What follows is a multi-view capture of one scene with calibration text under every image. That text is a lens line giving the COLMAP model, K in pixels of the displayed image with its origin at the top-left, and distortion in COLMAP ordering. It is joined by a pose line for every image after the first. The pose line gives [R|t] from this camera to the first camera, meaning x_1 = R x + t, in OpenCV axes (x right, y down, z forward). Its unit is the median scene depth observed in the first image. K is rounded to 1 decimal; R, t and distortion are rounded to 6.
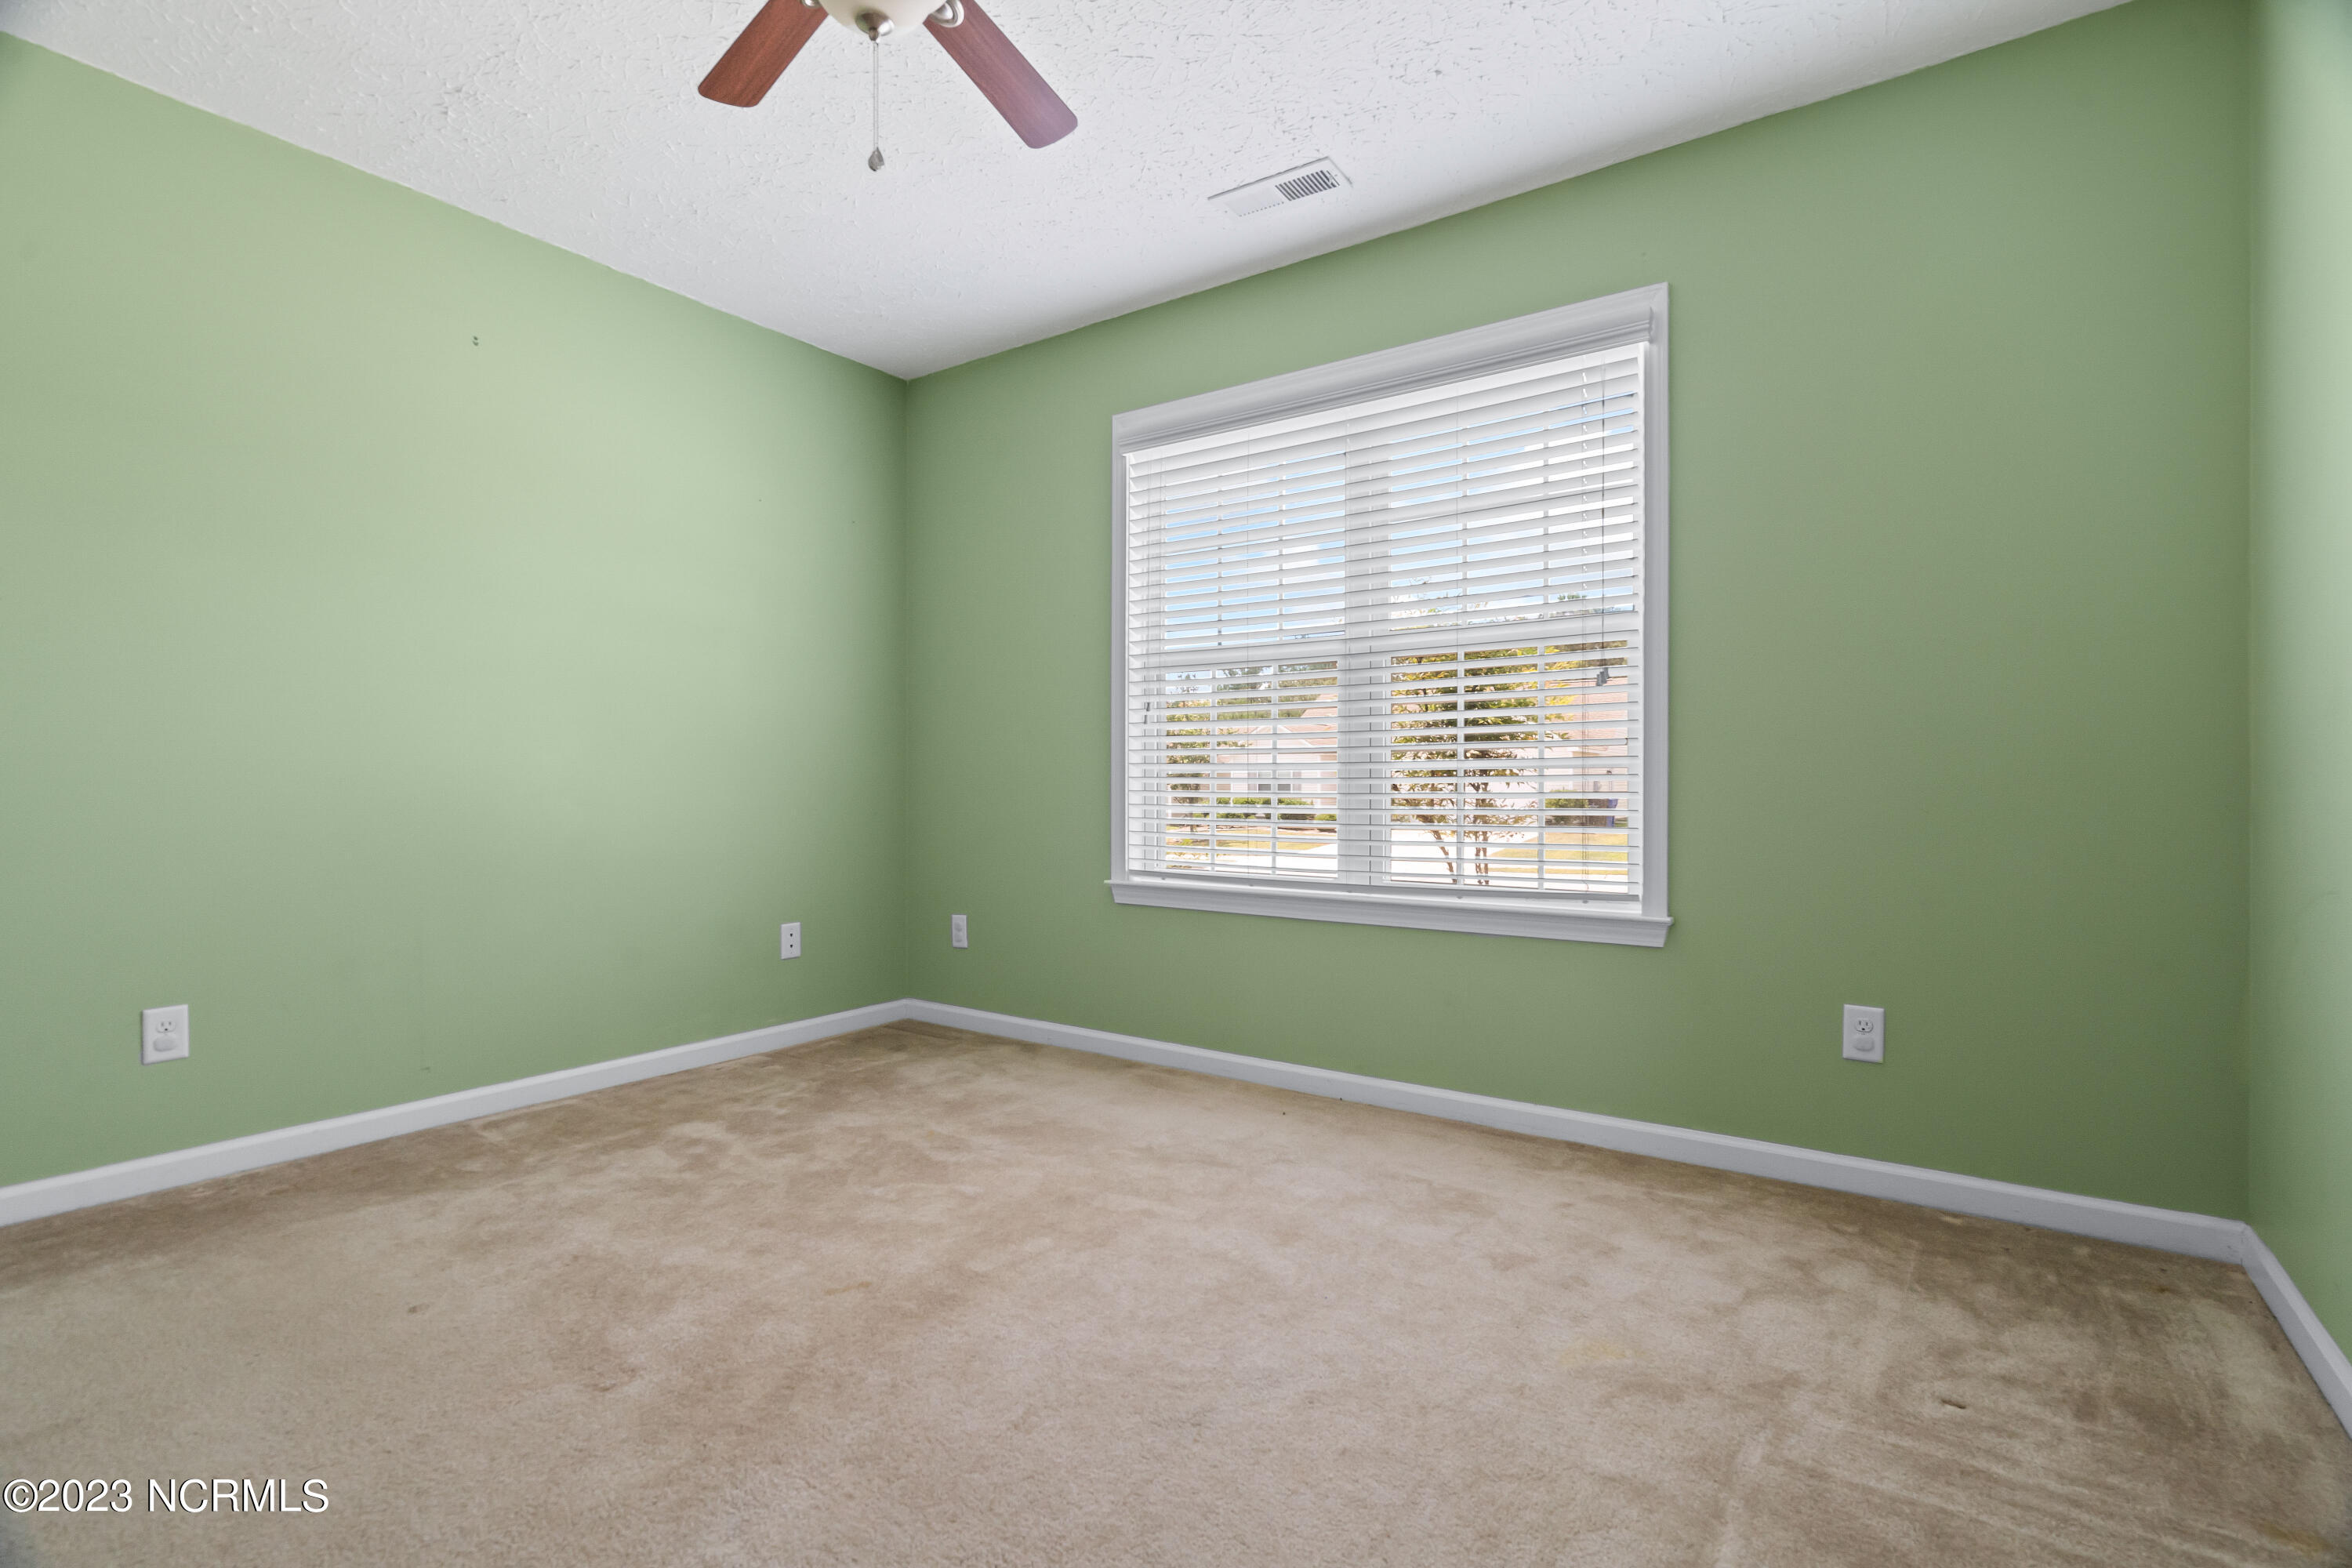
lens RADIAL K [[1098.0, 0, 1174.1], [0, 1098.0, 790.6], [0, 0, 1]] dist [-0.009191, 0.013748]
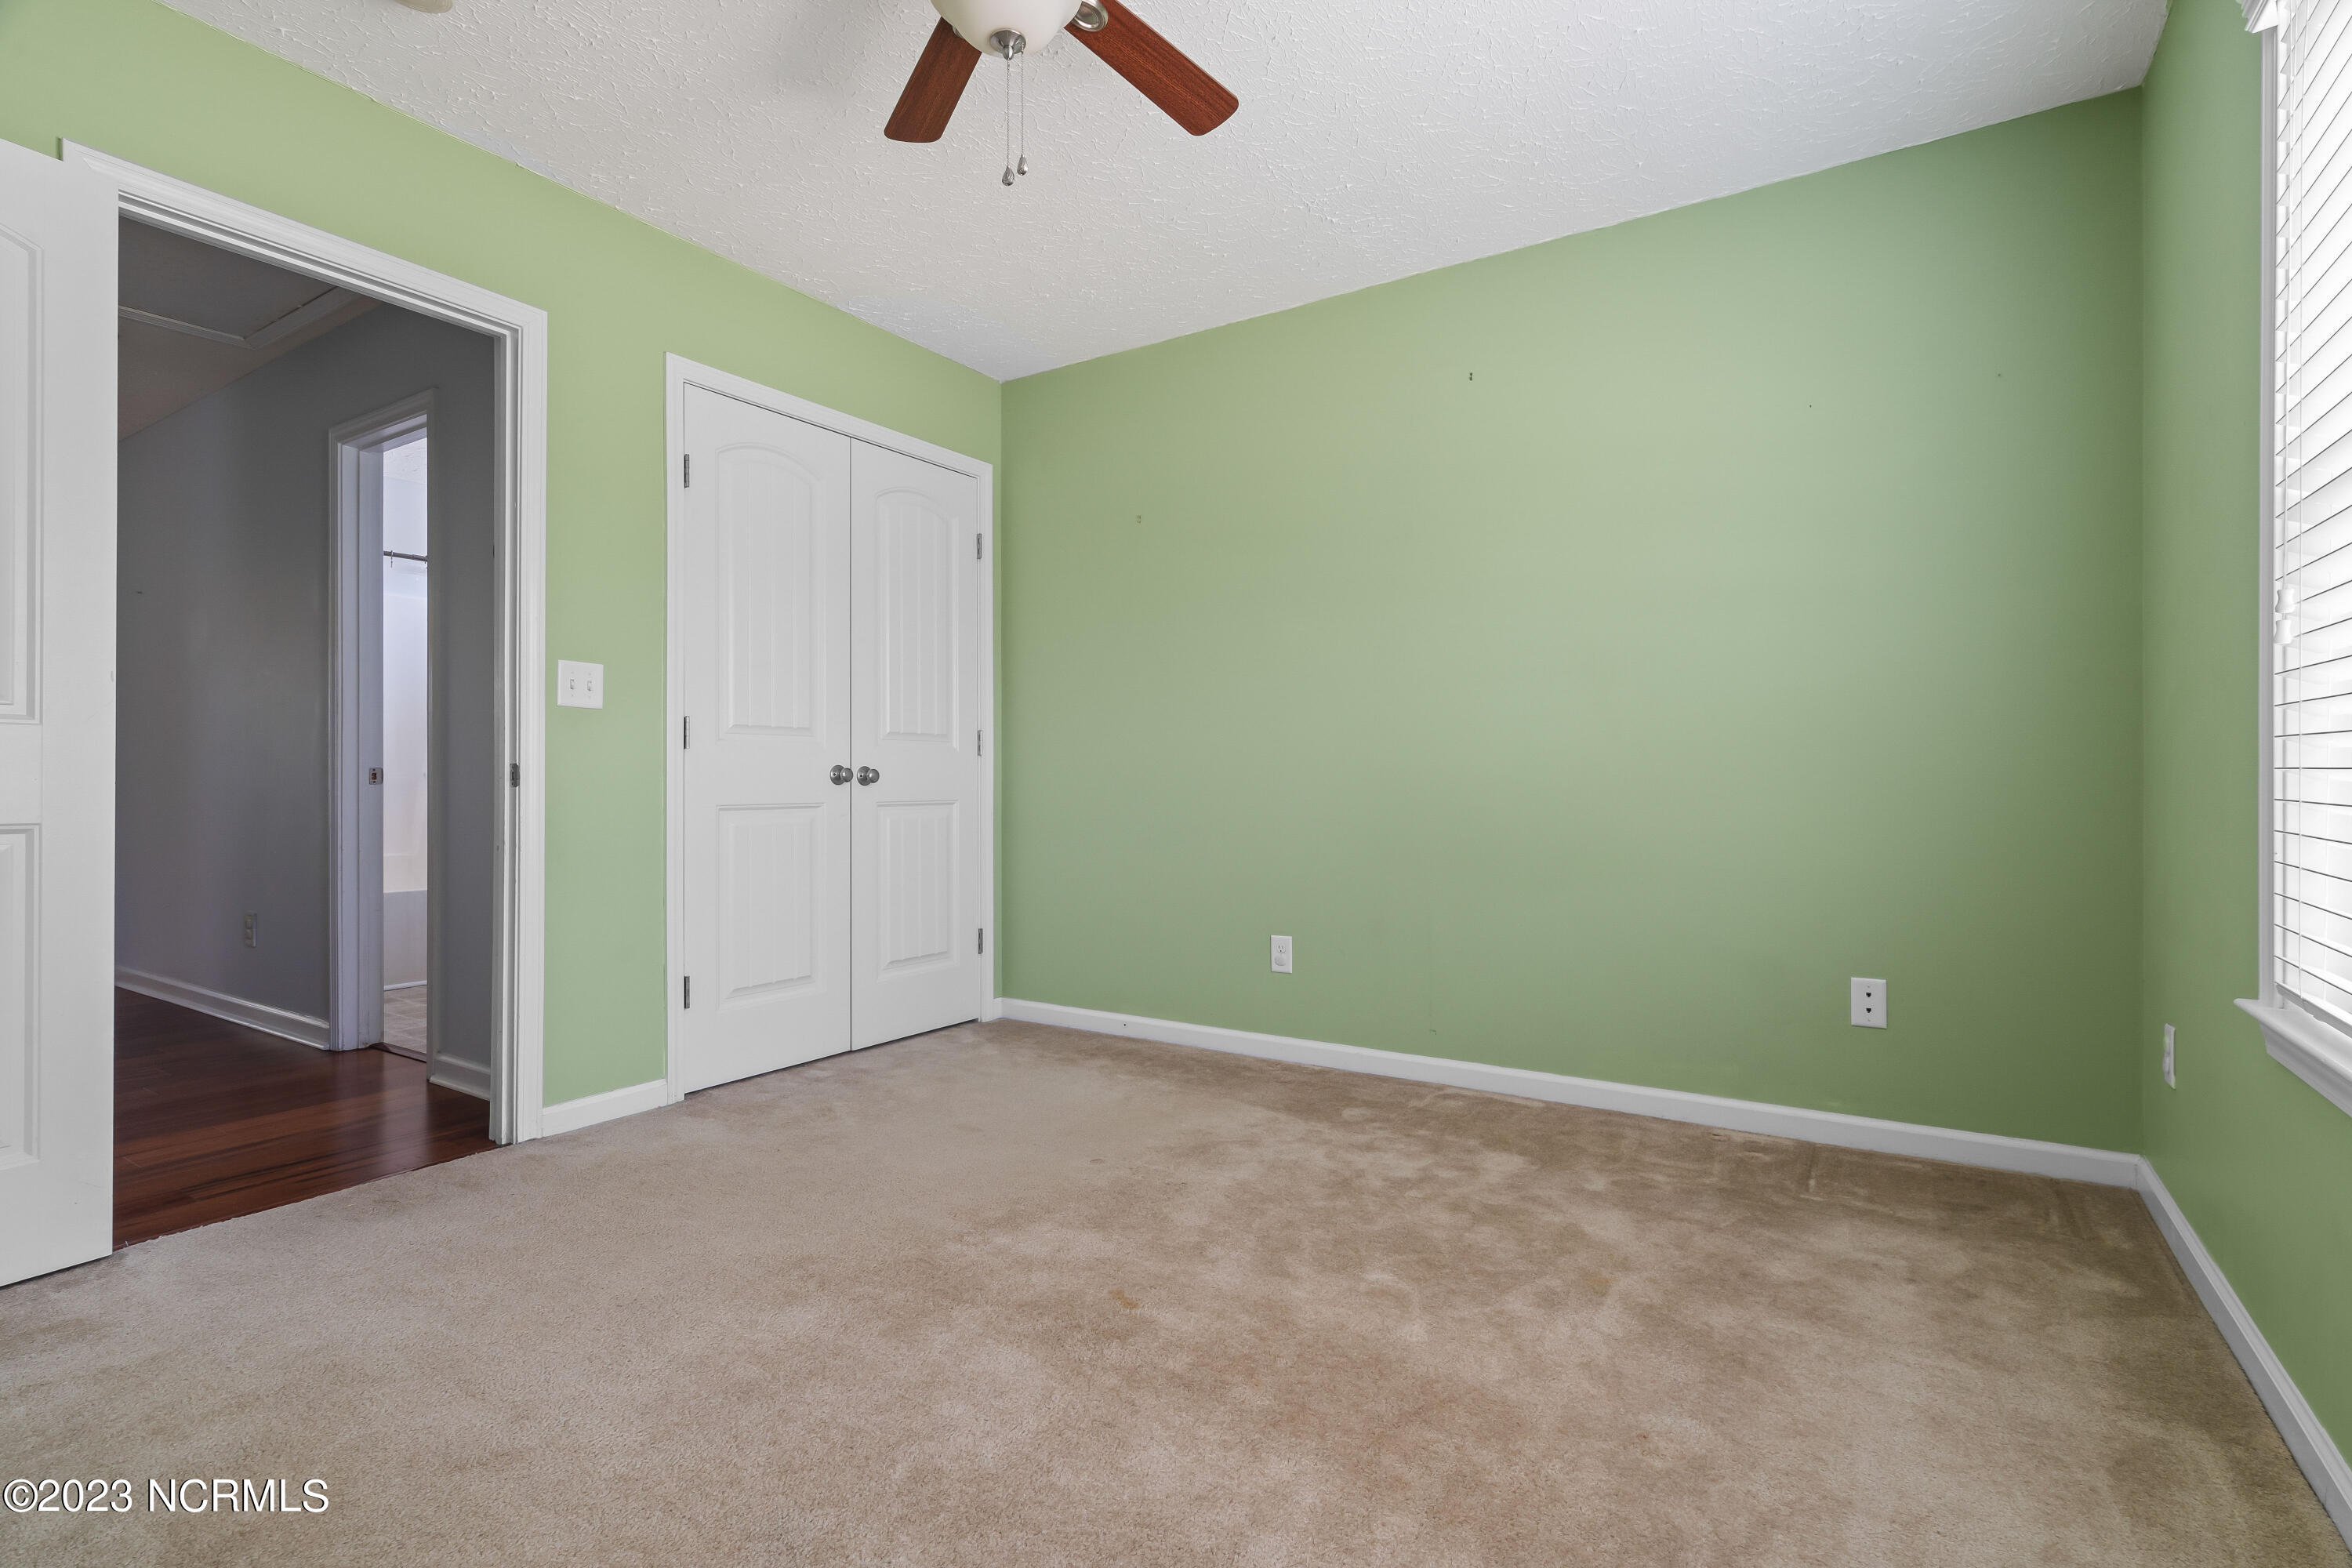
lens RADIAL K [[1122.1, 0, 1173.2], [0, 1122.1, 792.7], [0, 0, 1]] dist [-0.000935, 0.000045]
pose [[0.038046, 0.011773, -0.999207, 0.487891], [-0.005844, 0.999916, 0.011559, -0.007919], [0.999259, 0.005400, 0.038112, 0.695558]]
